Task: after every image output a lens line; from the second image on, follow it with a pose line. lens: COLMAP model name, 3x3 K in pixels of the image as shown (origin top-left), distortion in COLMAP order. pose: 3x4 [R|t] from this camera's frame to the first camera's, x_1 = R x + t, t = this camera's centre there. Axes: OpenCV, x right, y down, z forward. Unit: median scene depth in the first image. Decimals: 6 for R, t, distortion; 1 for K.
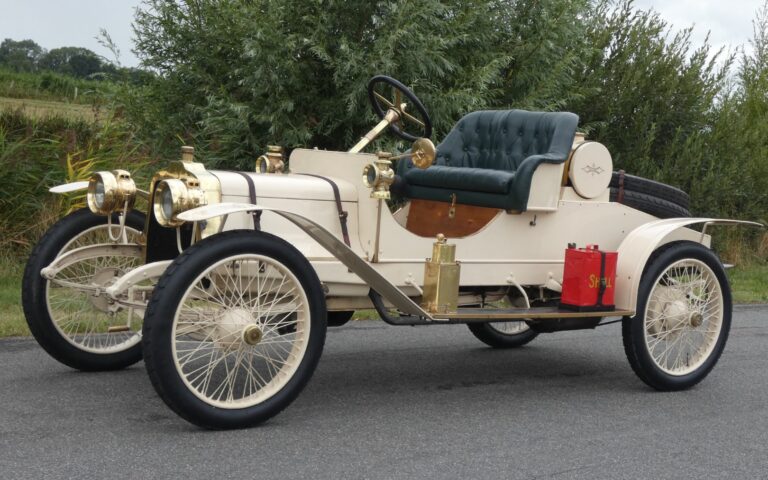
lens RADIAL K [[1202.0, 0, 388.7], [0, 1202.0, 240.7], [0, 0, 1]] dist [0.120569, 0.014810]
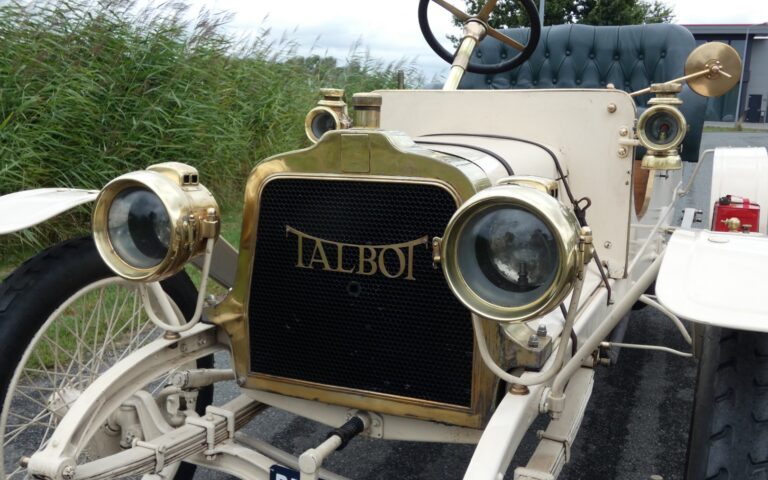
lens RADIAL K [[770.1, 0, 384.0], [0, 770.1, 240.0], [0, 0, 1]] dist [-0.011419, -0.005902]
pose [[0.876828, -0.144699, 0.458513, -0.252603], [0.089693, 0.986126, 0.139682, -0.056157], [-0.472364, -0.081352, 0.877641, 0.658541]]
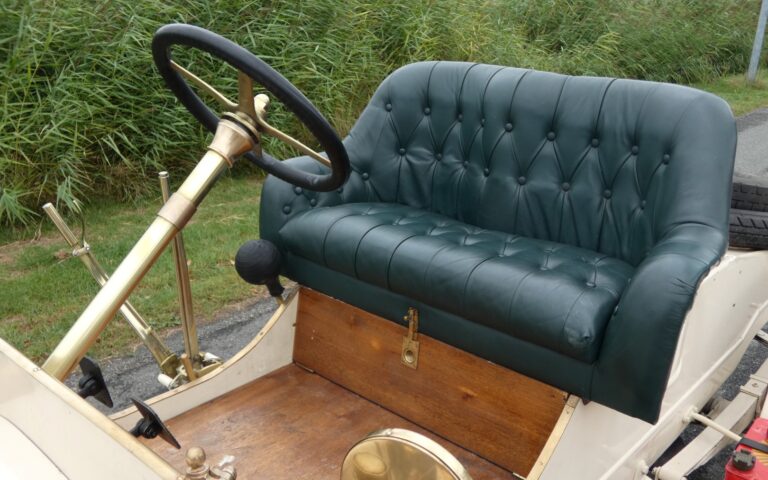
lens RADIAL K [[739.7, 0, 384.0], [0, 739.7, 240.0], [0, 0, 1]] dist [-0.004145, -0.015989]
pose [[0.980881, -0.115161, 0.156875, 0.009003], [0.069296, 0.959963, 0.271420, -0.132850], [-0.181851, -0.255360, 0.949590, 0.792269]]
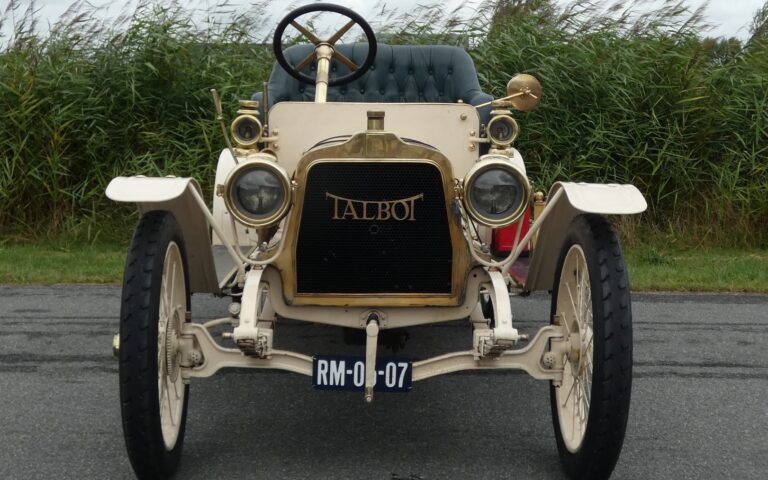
lens RADIAL K [[1127.7, 0, 384.0], [0, 1127.7, 240.0], [0, 0, 1]] dist [-0.113553, -0.001970]
pose [[0.595022, -0.154782, 0.788664, -0.587001], [0.089635, 0.987939, 0.126264, -0.073665], [-0.798695, -0.004438, 0.601720, 0.532234]]
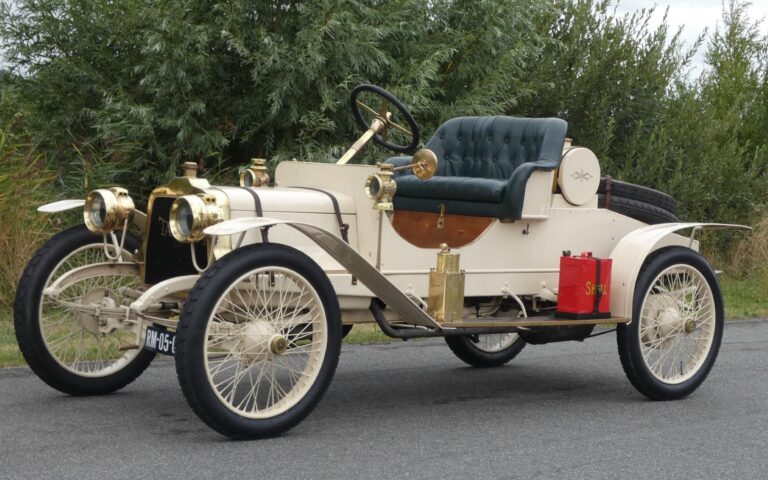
lens RADIAL K [[1561.9, 0, 384.0], [0, 1561.9, 240.0], [0, 0, 1]] dist [0.208326, -0.141239]
pose [[0.996070, -0.025749, 0.084746, -0.103236], [0.027272, 0.999486, -0.016872, 0.010517], [-0.084268, 0.019117, 0.996260, -0.261384]]
